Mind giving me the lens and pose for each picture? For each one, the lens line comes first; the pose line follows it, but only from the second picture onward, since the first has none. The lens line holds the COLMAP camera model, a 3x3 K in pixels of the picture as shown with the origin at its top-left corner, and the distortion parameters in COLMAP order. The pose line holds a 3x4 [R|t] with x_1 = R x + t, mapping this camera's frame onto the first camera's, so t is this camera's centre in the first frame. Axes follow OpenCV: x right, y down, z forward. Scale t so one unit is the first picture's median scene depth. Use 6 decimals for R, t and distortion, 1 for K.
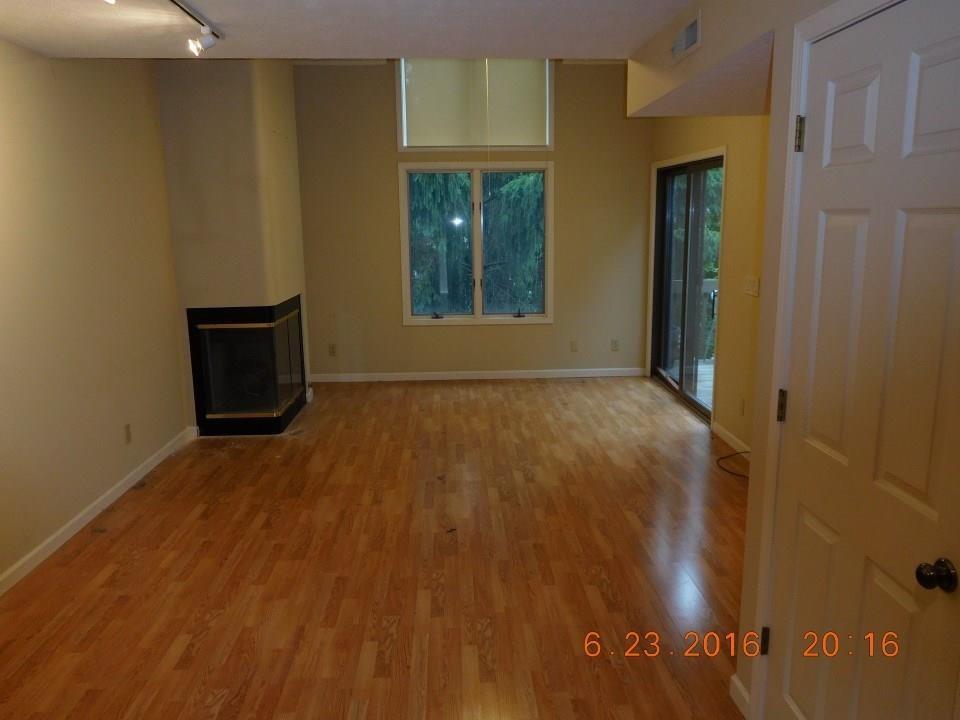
lens RADIAL K [[728.0, 0, 480.0], [0, 728.0, 360.0], [0, 0, 1]] dist [-0.001190, 0.000987]
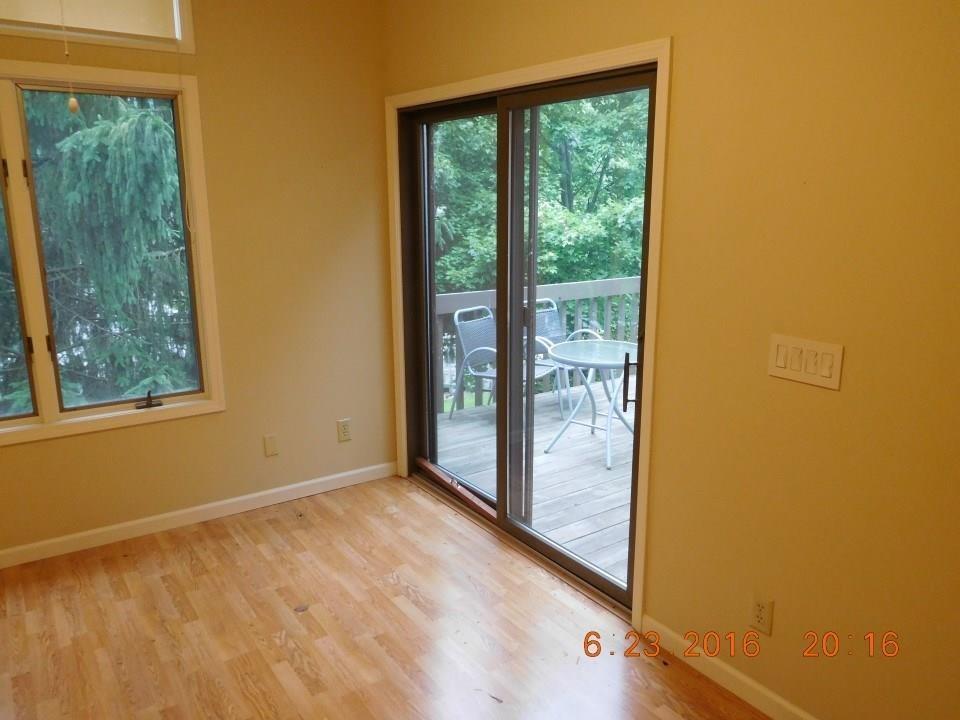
lens RADIAL K [[726.0, 0, 480.0], [0, 726.0, 360.0], [0, 0, 1]] dist [0.000910, 0.003932]
pose [[0.846127, -0.110211, 0.521462, -0.009344], [0.096606, 0.993894, 0.053306, -0.114247], [-0.524153, 0.005273, 0.851608, 0.584318]]
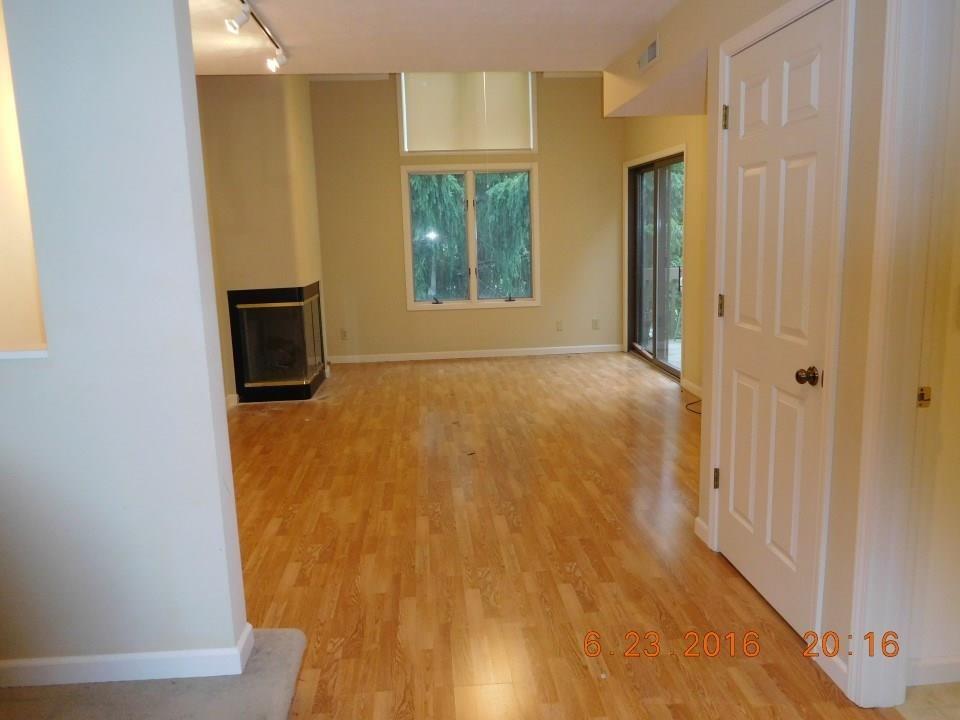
lens RADIAL K [[726.0, 0, 480.0], [0, 726.0, 360.0], [0, 0, 1]] dist [0.000910, 0.003932]
pose [[0.999169, -0.024543, 0.032526, -0.038119], [0.025150, 0.999515, -0.018382, 0.061900], [-0.032059, 0.019185, 0.999302, -0.141921]]
